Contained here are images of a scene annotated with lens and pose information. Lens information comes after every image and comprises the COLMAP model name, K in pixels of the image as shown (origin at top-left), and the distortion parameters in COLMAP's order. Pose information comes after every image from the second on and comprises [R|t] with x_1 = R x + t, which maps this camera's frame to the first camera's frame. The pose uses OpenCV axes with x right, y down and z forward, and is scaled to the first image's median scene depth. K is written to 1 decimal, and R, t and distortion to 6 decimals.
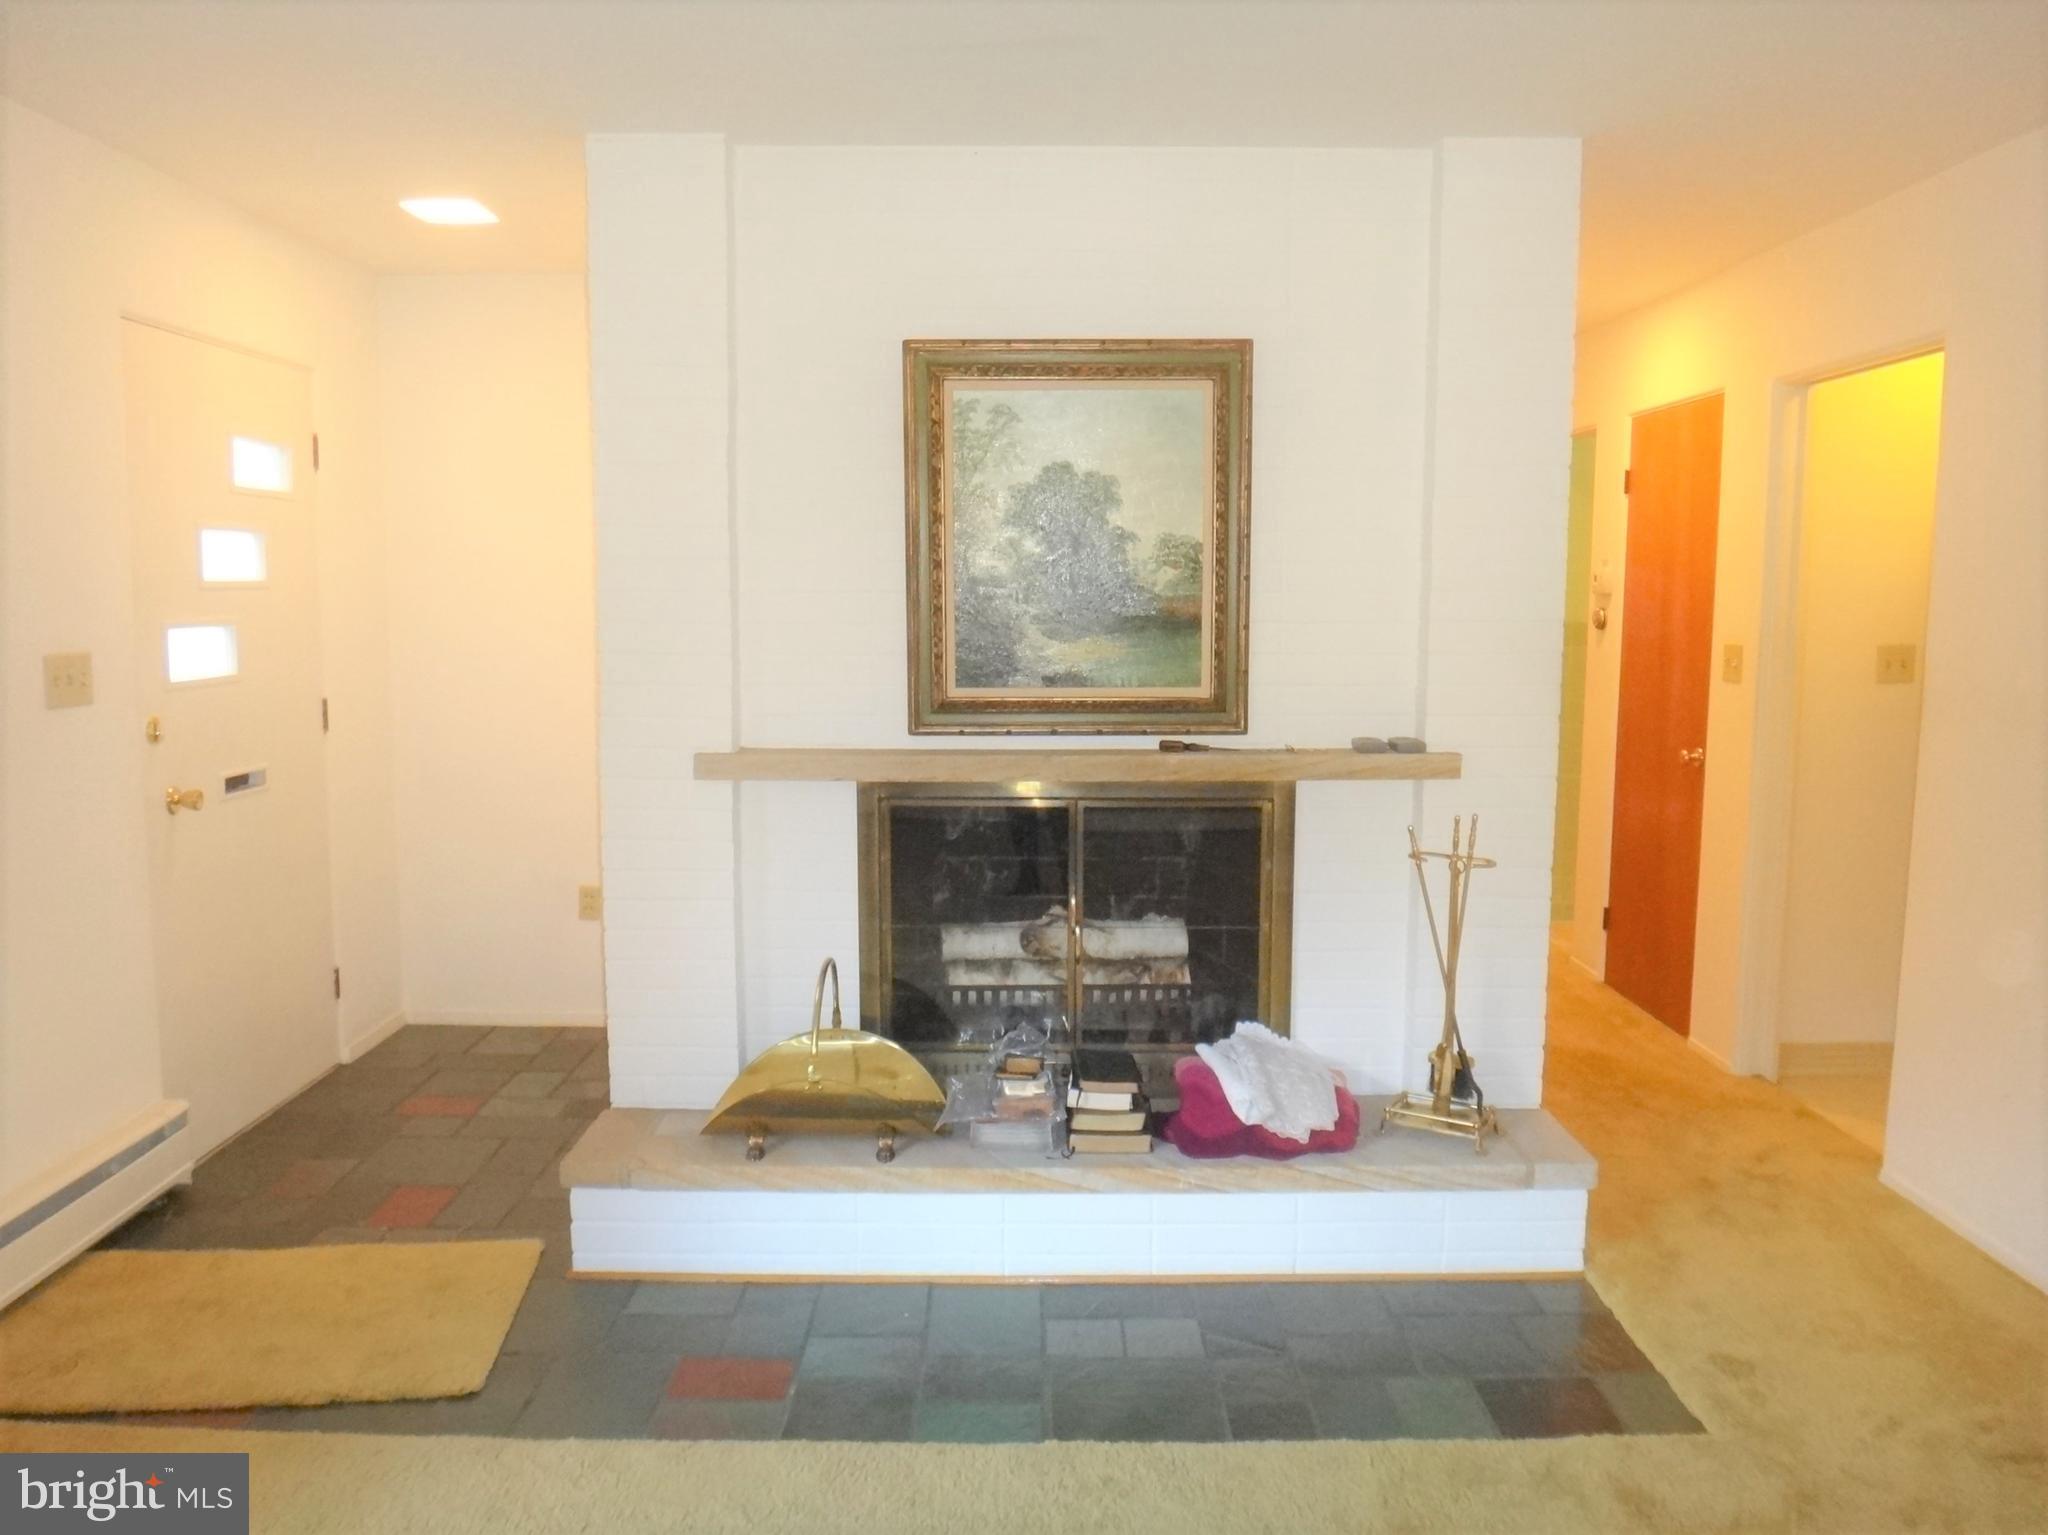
lens RADIAL K [[1493.6, 0, 1024.0], [0, 1493.6, 767.5], [0, 0, 1]] dist [-0.026645, 0.004595]
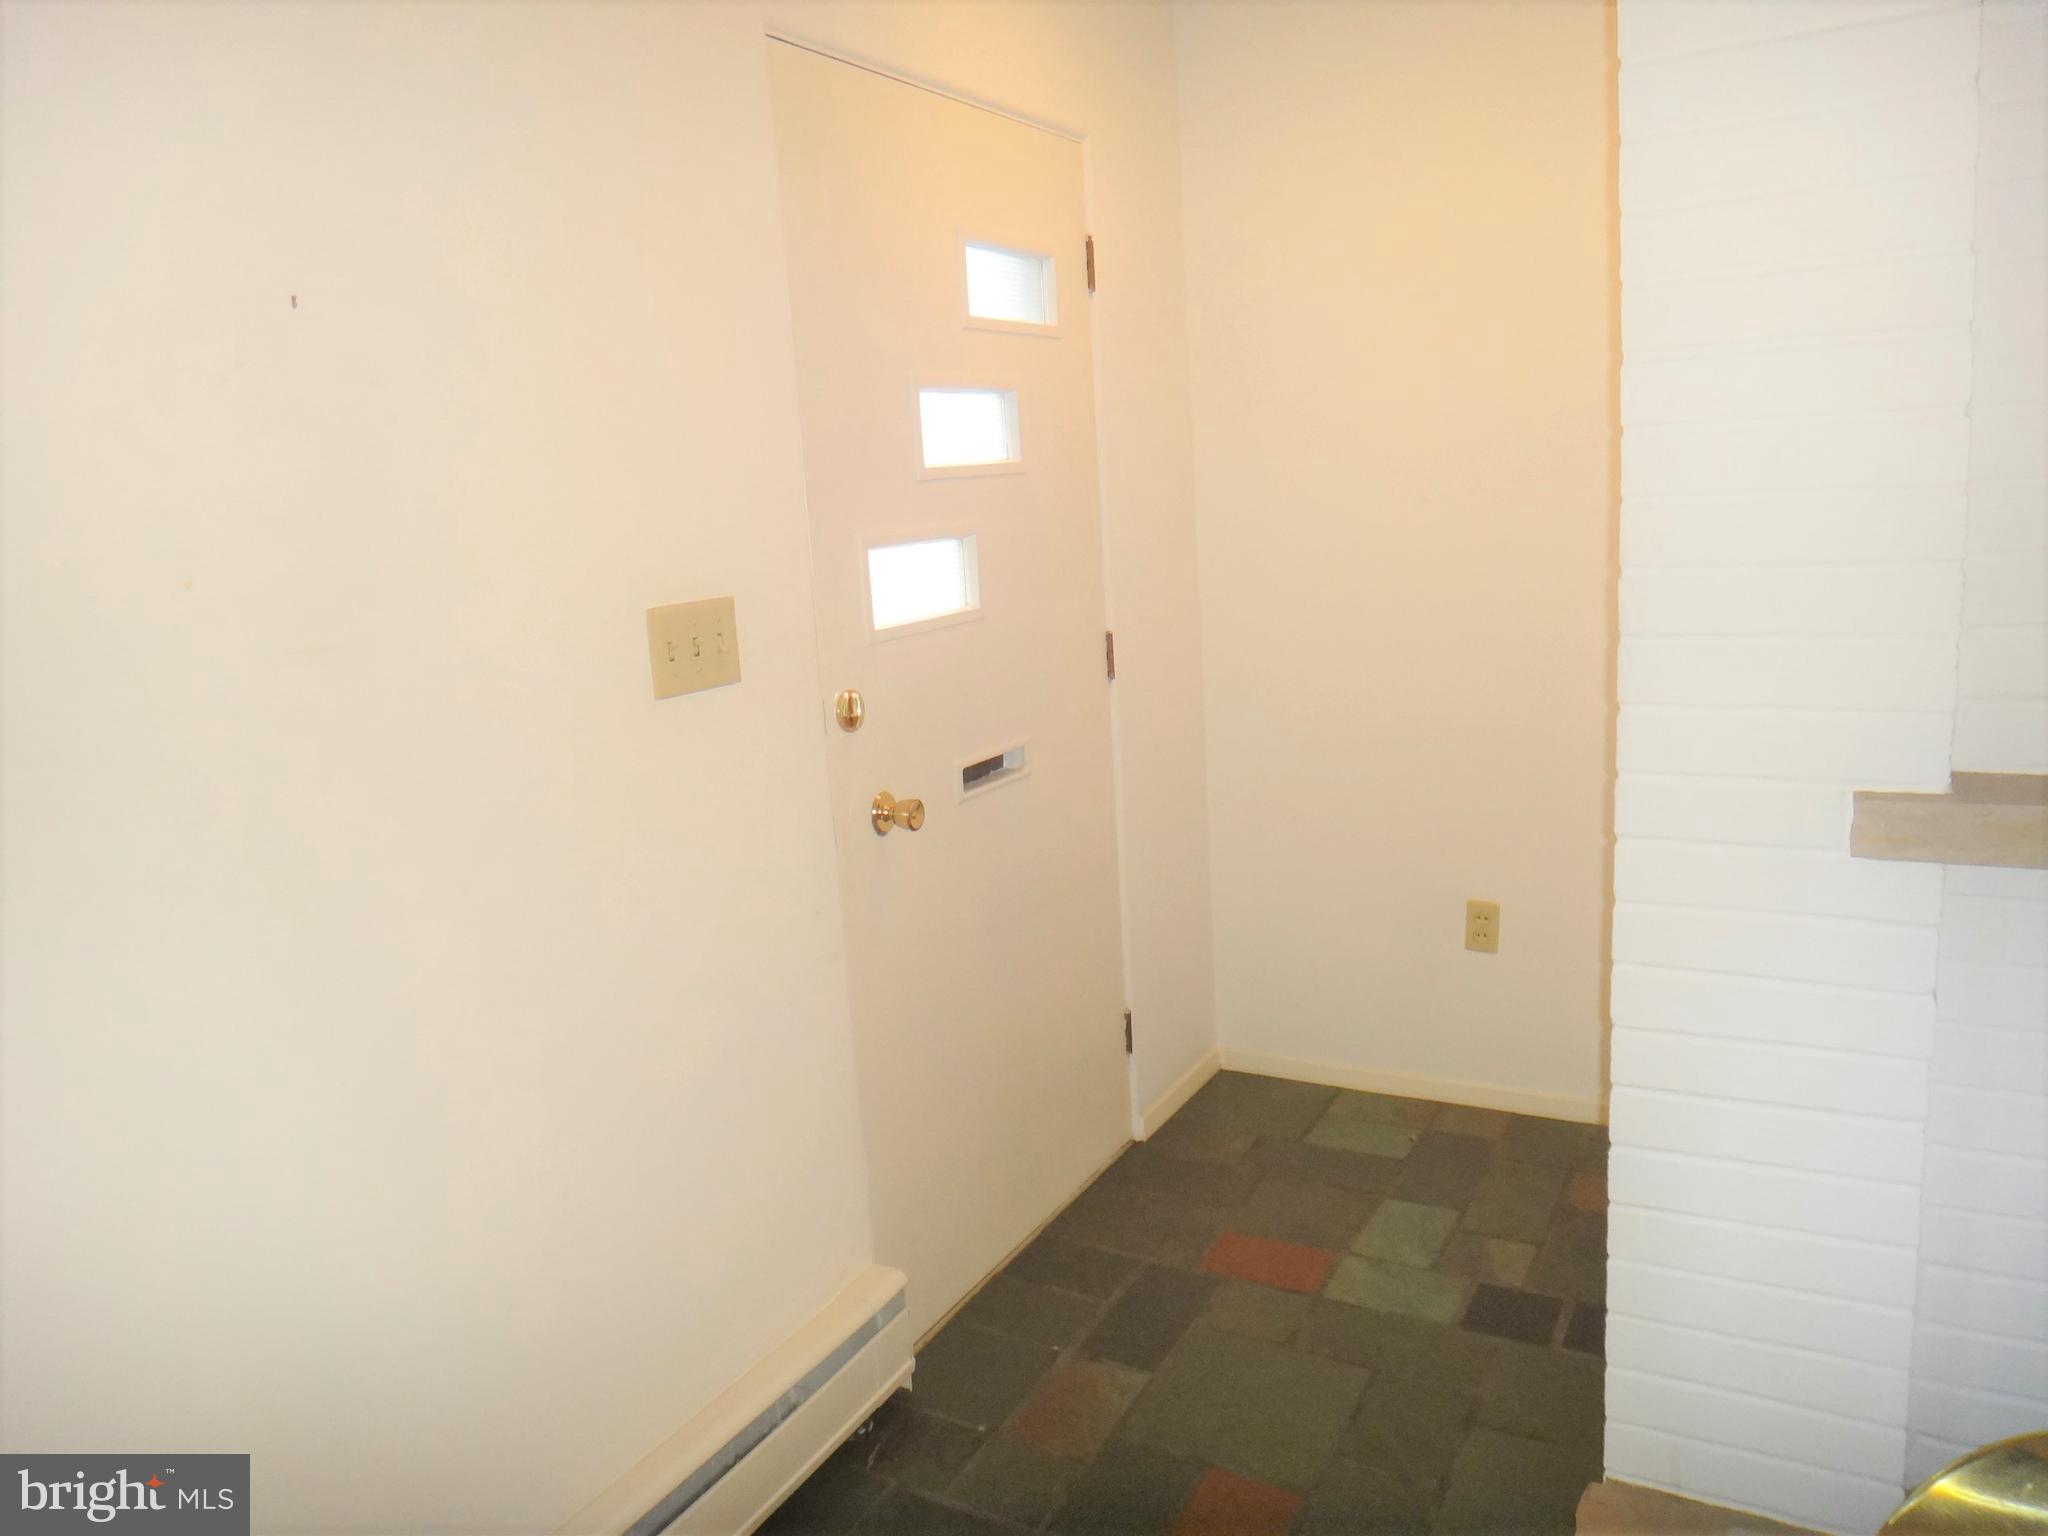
lens RADIAL K [[1446.4, 0, 990.7], [0, 1446.4, 768.1], [0, 0, 1]] dist [-0.029633, 0.000246]
pose [[0.852559, 0.032134, -0.521641, -0.213750], [0.015827, 0.996063, 0.087227, -0.055041], [0.522391, -0.082622, 0.848694, 0.512689]]
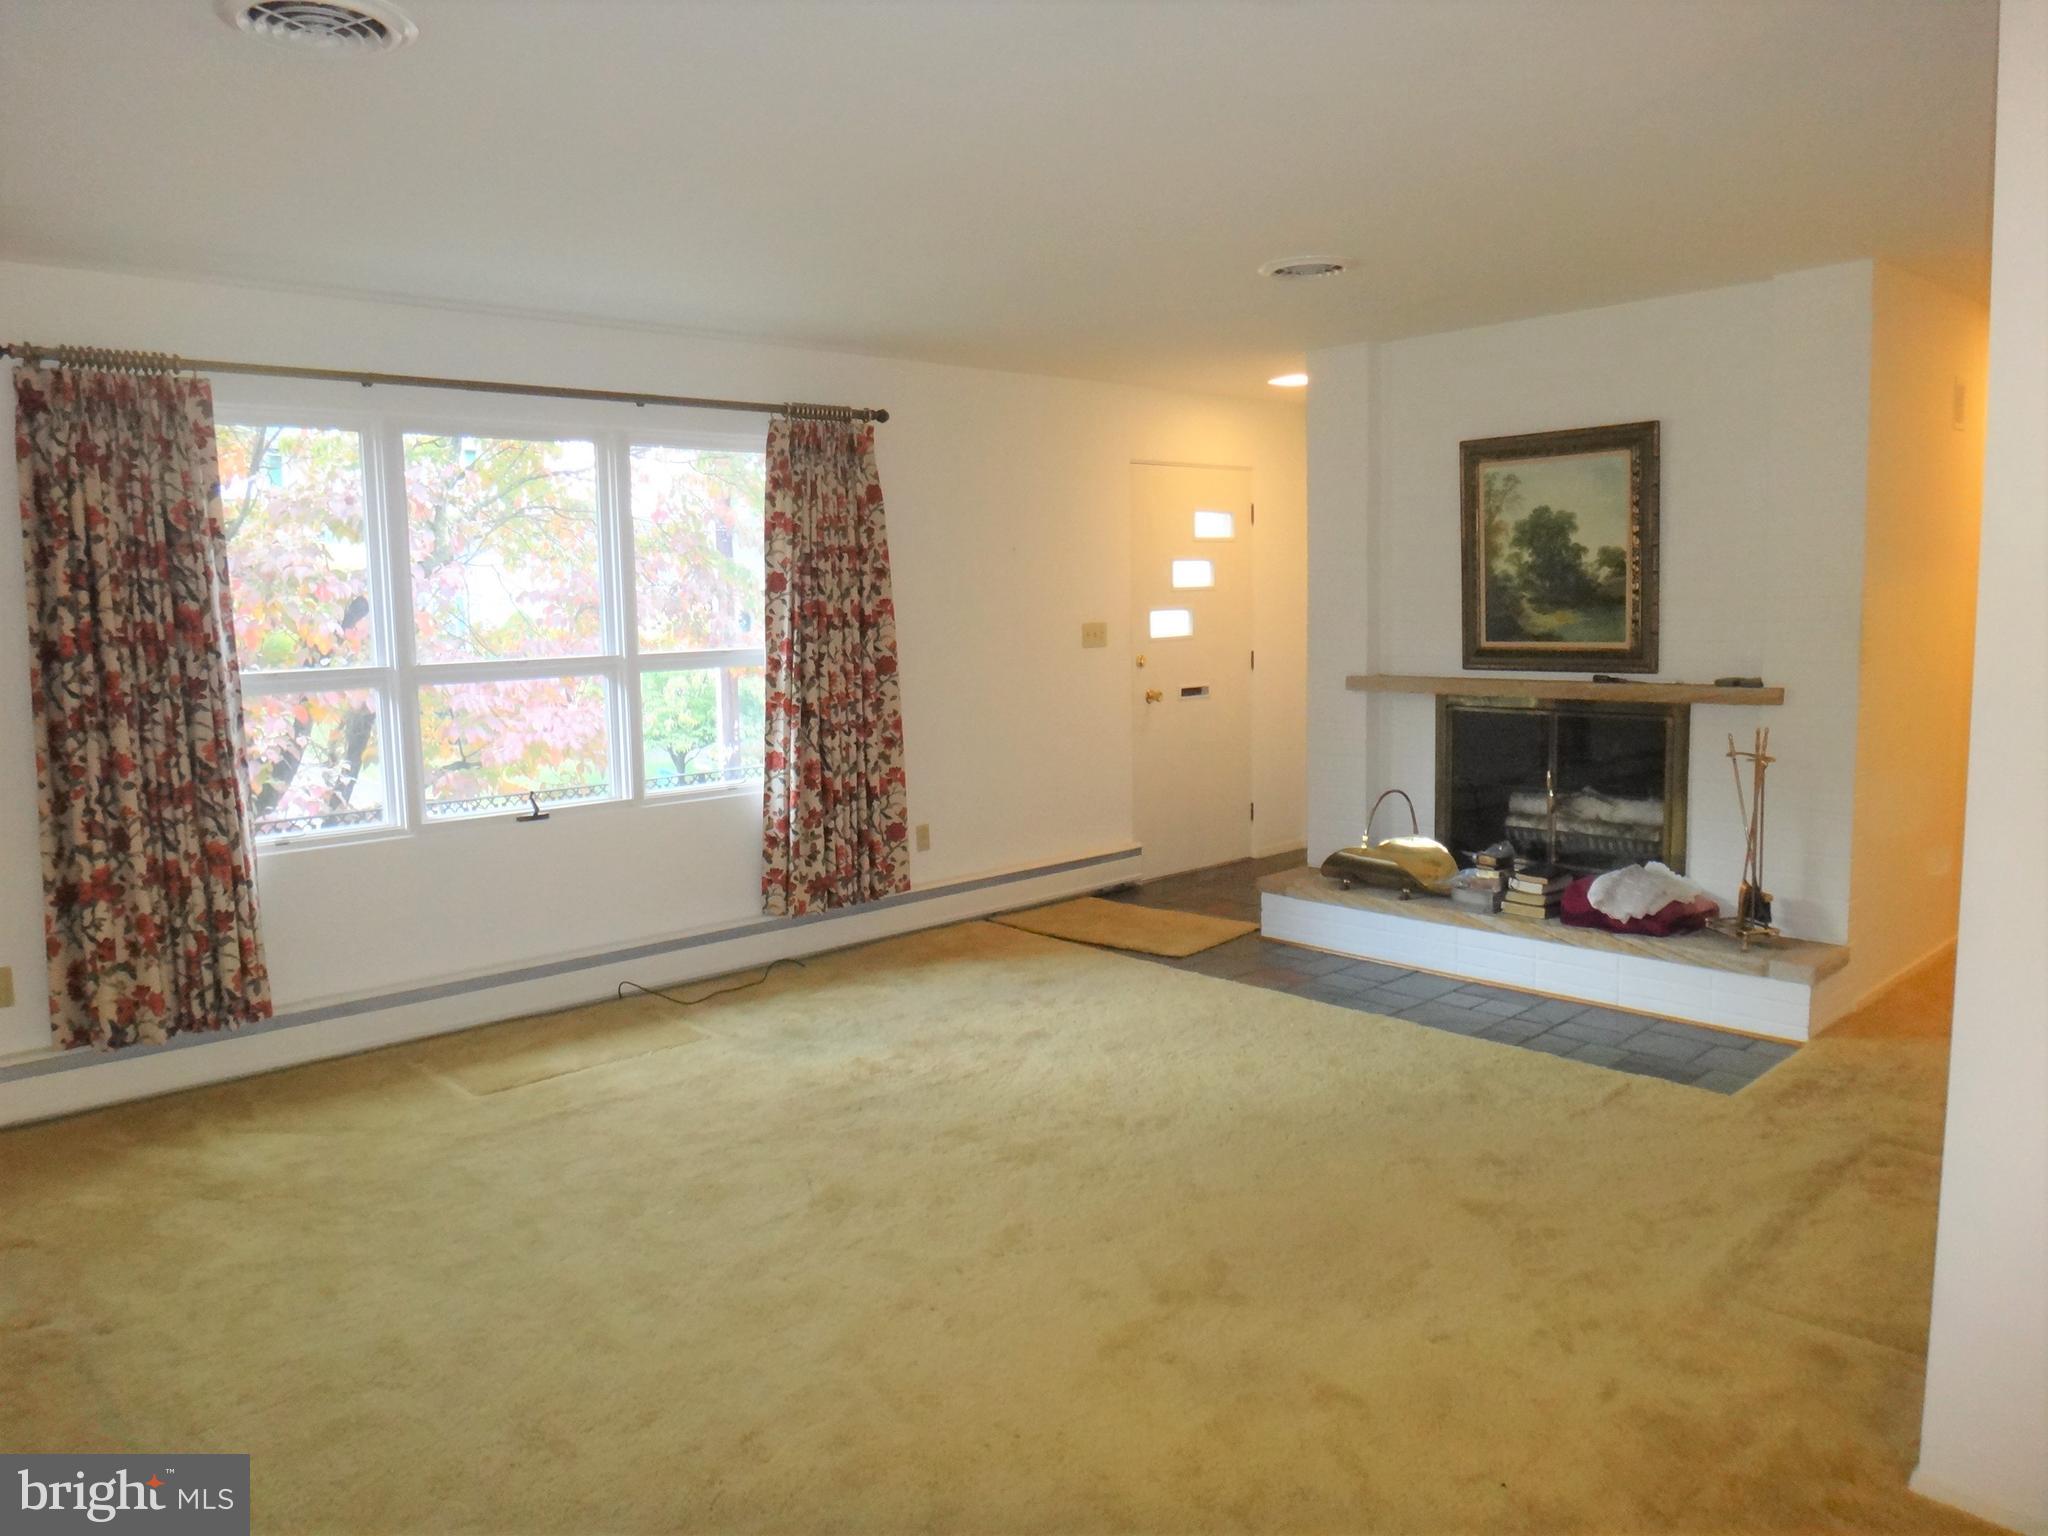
lens RADIAL K [[1446.4, 0, 990.7], [0, 1446.4, 768.1], [0, 0, 1]] dist [-0.029633, 0.000246]
pose [[0.660538, 0.069970, -0.747525, 0.815637], [-0.058142, 0.997425, 0.041985, 0.053806], [0.748538, 0.015730, 0.662905, -0.504992]]
